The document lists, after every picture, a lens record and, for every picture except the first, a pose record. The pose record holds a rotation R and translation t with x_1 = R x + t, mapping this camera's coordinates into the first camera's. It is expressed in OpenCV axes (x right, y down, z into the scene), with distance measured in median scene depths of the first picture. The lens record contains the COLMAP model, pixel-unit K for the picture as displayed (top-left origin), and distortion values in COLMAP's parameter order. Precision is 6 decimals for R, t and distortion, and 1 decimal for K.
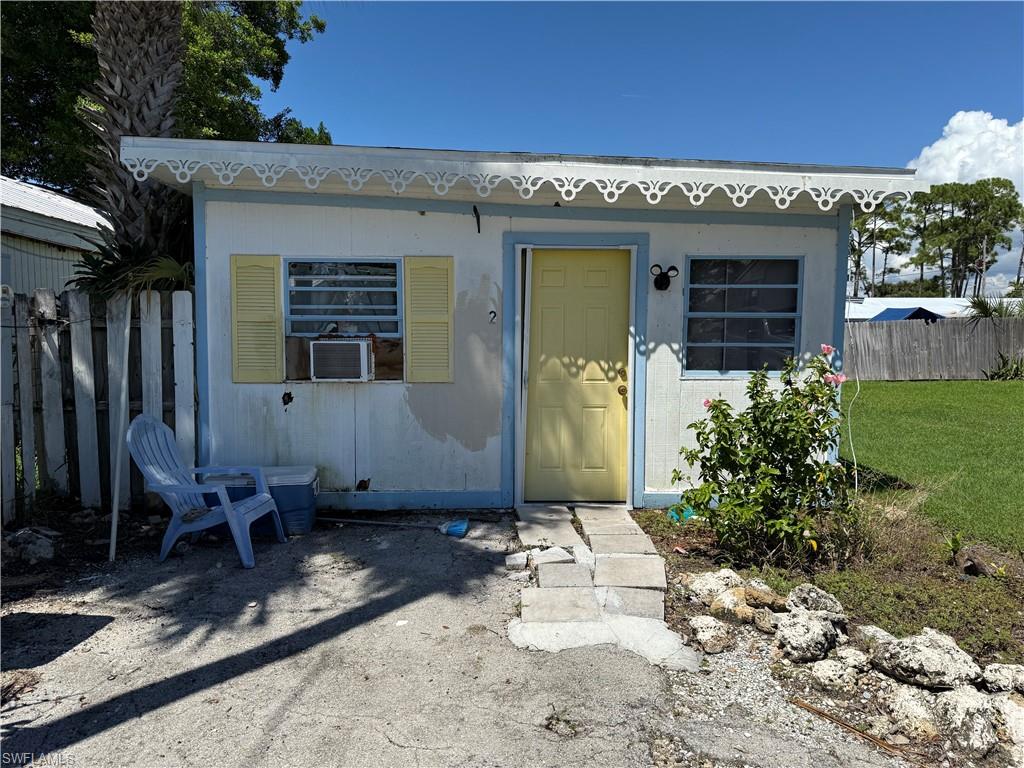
lens RADIAL K [[719.1, 0, 511.7], [0, 719.1, 389.7], [0, 0, 1]] dist [0.066363, -0.085032]
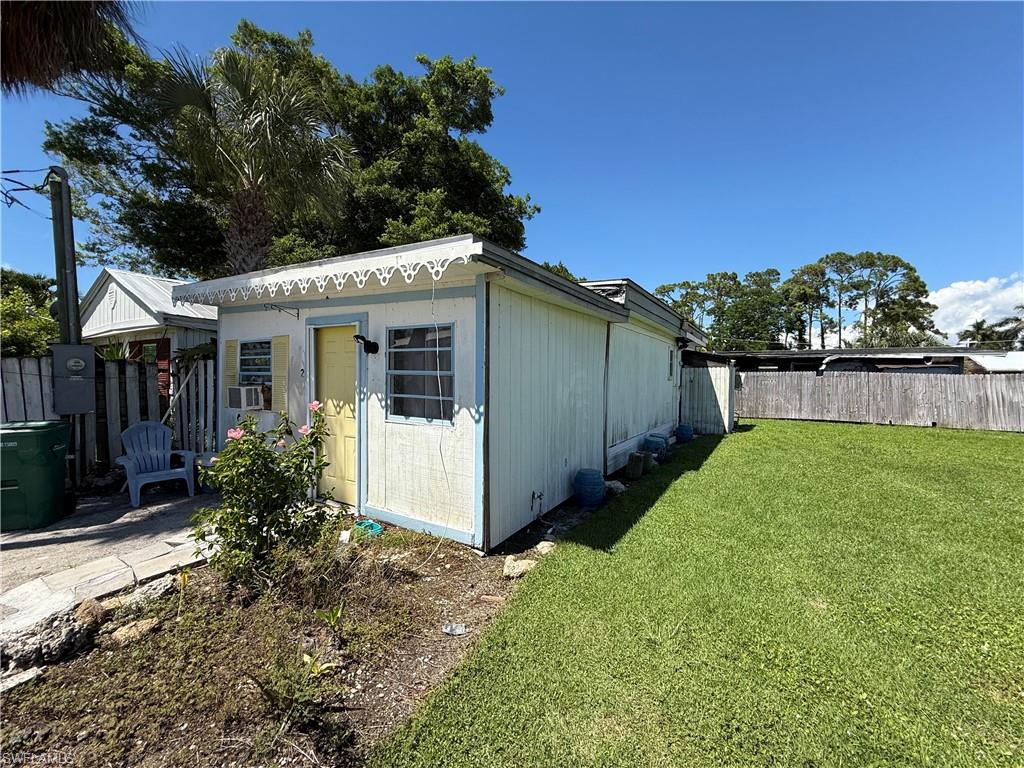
lens RADIAL K [[408.6, 0, 508.3], [0, 408.6, 380.5], [0, 0, 1]] dist [0.001442, -0.000398]
pose [[0.838645, 0.014549, -0.544483, 0.890797], [-0.052626, 0.997131, -0.054412, -0.064988], [0.542130, 0.074287, 0.837005, 0.543230]]
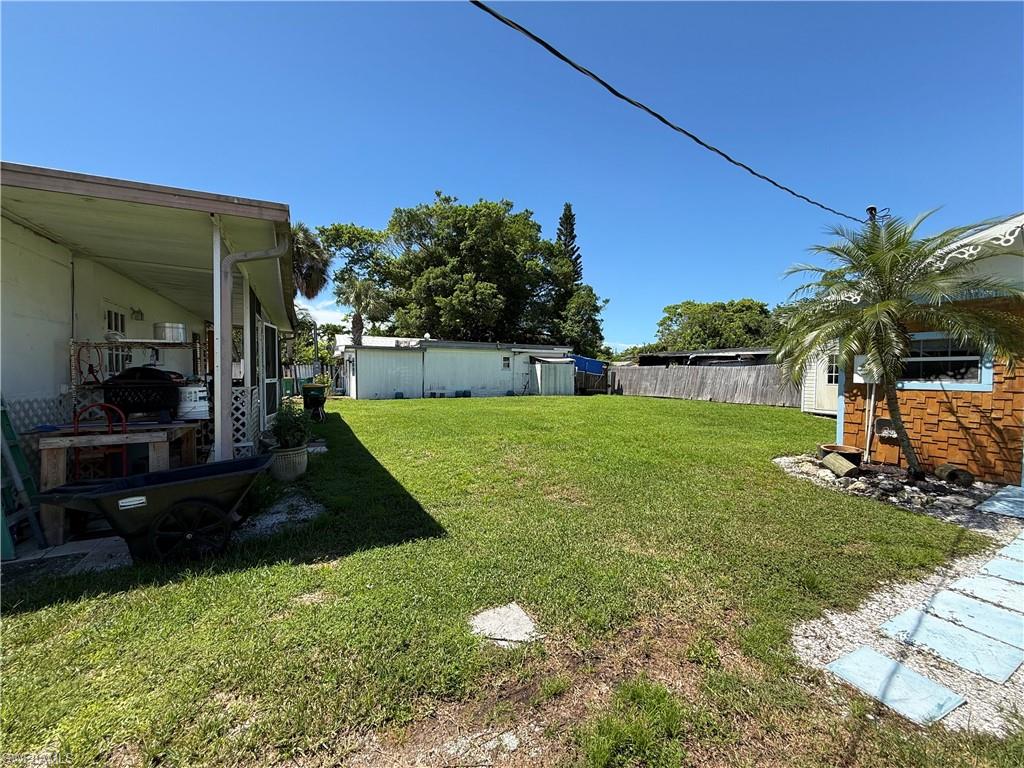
lens RADIAL K [[408.6, 0, 510.4], [0, 408.6, 384.7], [0, 0, 1]] dist [0.001442, -0.000398]
pose [[0.458747, 0.032436, -0.887975, 4.390131], [-0.077434, 0.996991, -0.003587, -0.049047], [0.885187, 0.070405, 0.459878, 0.635118]]
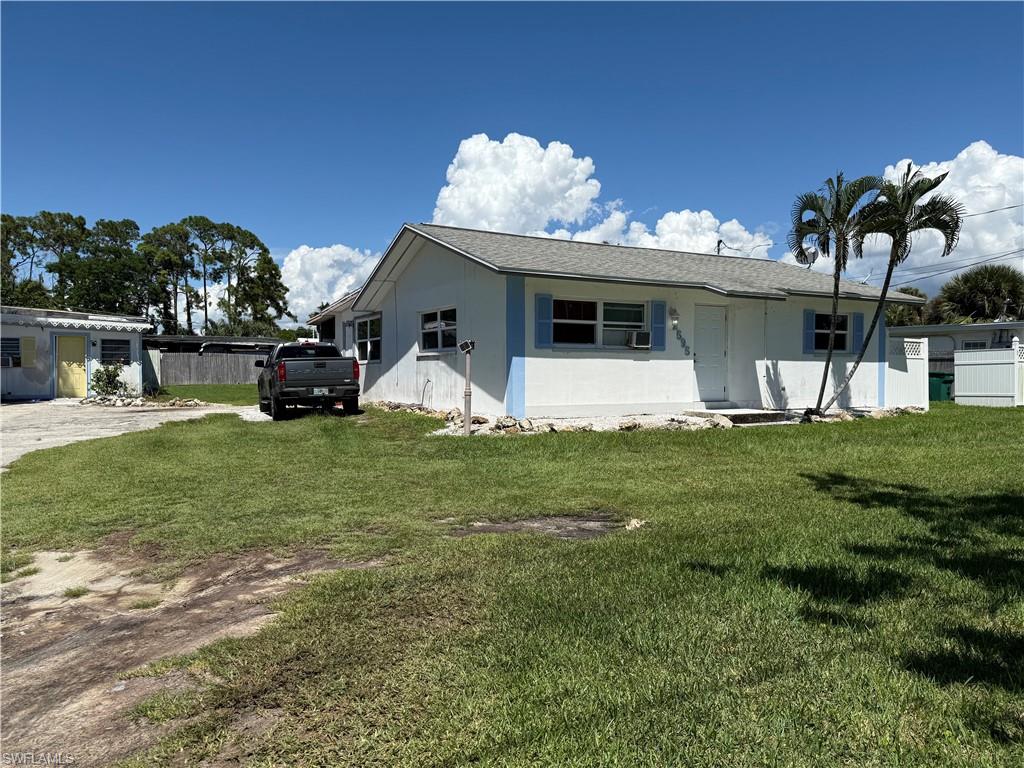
lens RADIAL K [[719.1, 0, 515.0], [0, 719.1, 396.7], [0, 0, 1]] dist [0.066363, -0.085032]
pose [[0.872694, -0.015940, 0.488007, 0.295171], [0.032780, 0.999125, -0.025984, 0.379999], [-0.487166, 0.038672, 0.872453, -4.260612]]
